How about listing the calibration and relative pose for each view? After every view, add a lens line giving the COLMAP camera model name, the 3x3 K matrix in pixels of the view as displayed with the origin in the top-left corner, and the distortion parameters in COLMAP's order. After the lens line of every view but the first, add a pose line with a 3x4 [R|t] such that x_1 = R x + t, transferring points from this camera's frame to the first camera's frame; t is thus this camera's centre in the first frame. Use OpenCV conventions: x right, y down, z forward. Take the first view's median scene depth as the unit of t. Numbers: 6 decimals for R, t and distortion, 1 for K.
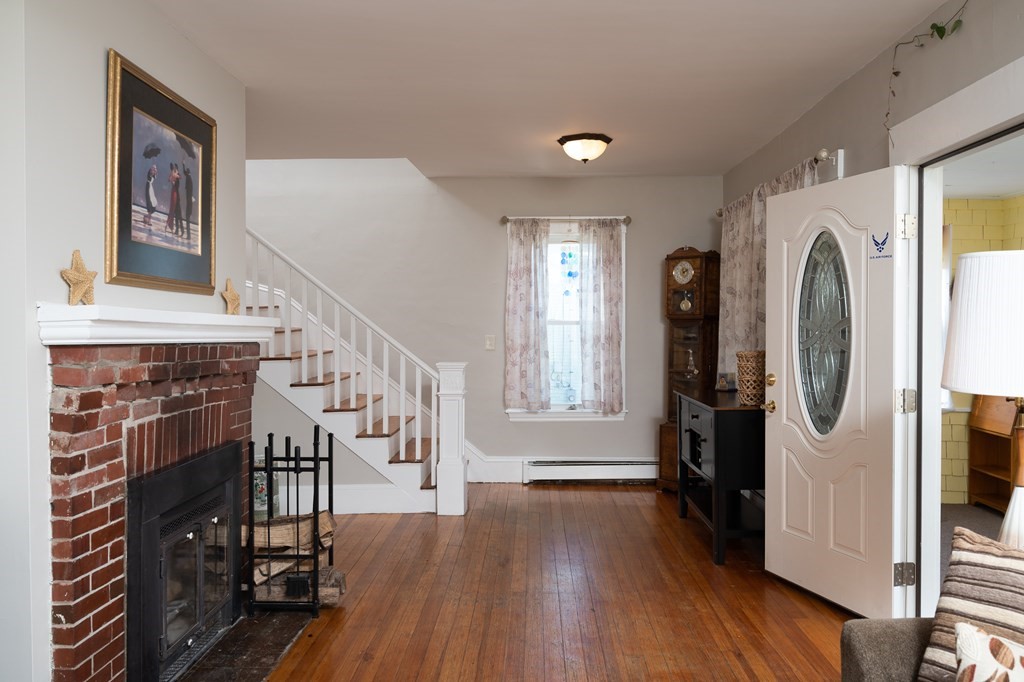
lens RADIAL K [[790.5, 0, 506.5], [0, 790.5, 337.3], [0, 0, 1]] dist [-0.005476, -0.000453]
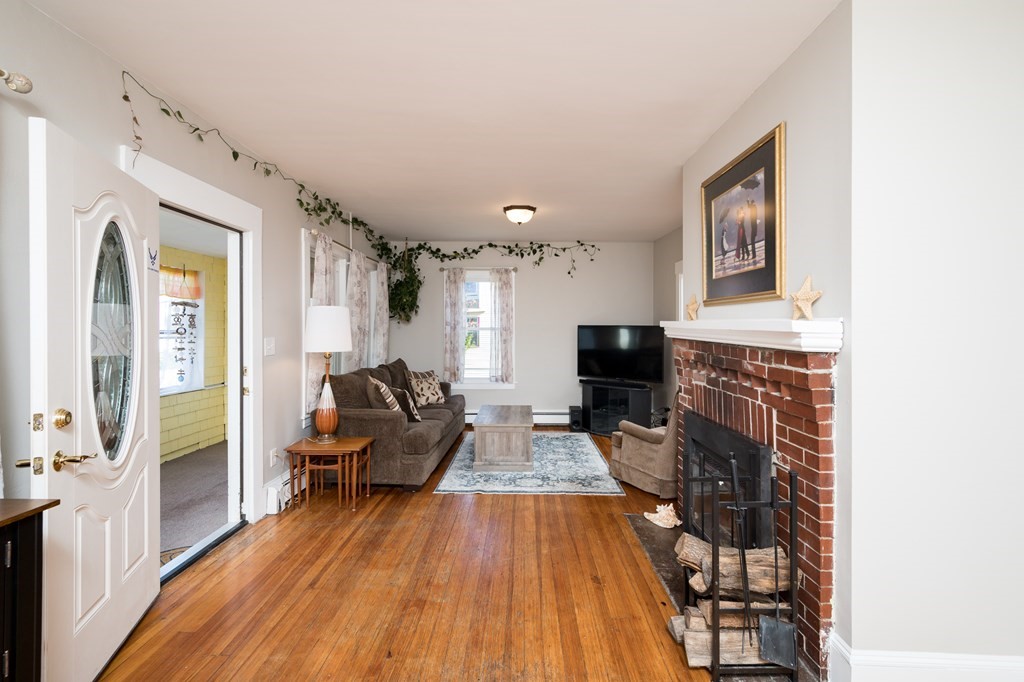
lens RADIAL K [[462.9, 0, 517.6], [0, 462.9, 328.4], [0, 0, 1]] dist [-0.000234, -0.000162]
pose [[-0.999770, 0.002735, -0.021262, -0.027636], [0.002454, 0.999910, 0.013214, -0.027561], [0.021296, 0.013159, -0.999687, 1.743947]]
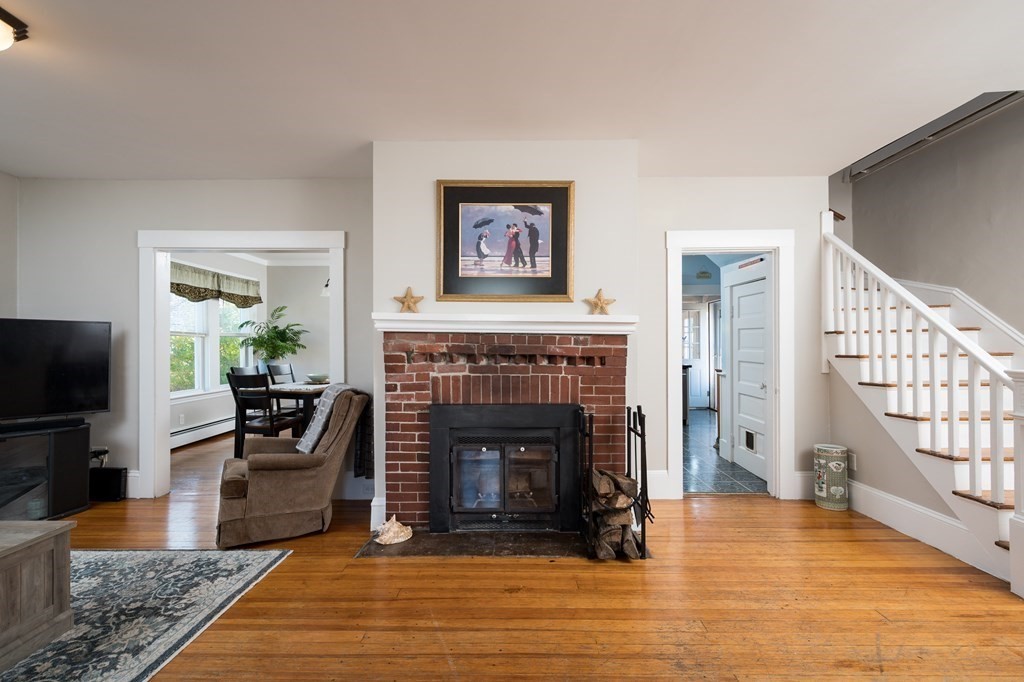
lens RADIAL K [[453.3, 0, 516.1], [0, 453.3, 342.6], [0, 0, 1]] dist [0.000542, 0.000079]
pose [[0.023135, -0.000498, -0.999732, 0.510468], [-0.011303, 0.999936, -0.000759, 0.026237], [0.999668, 0.011317, 0.023128, 0.971439]]
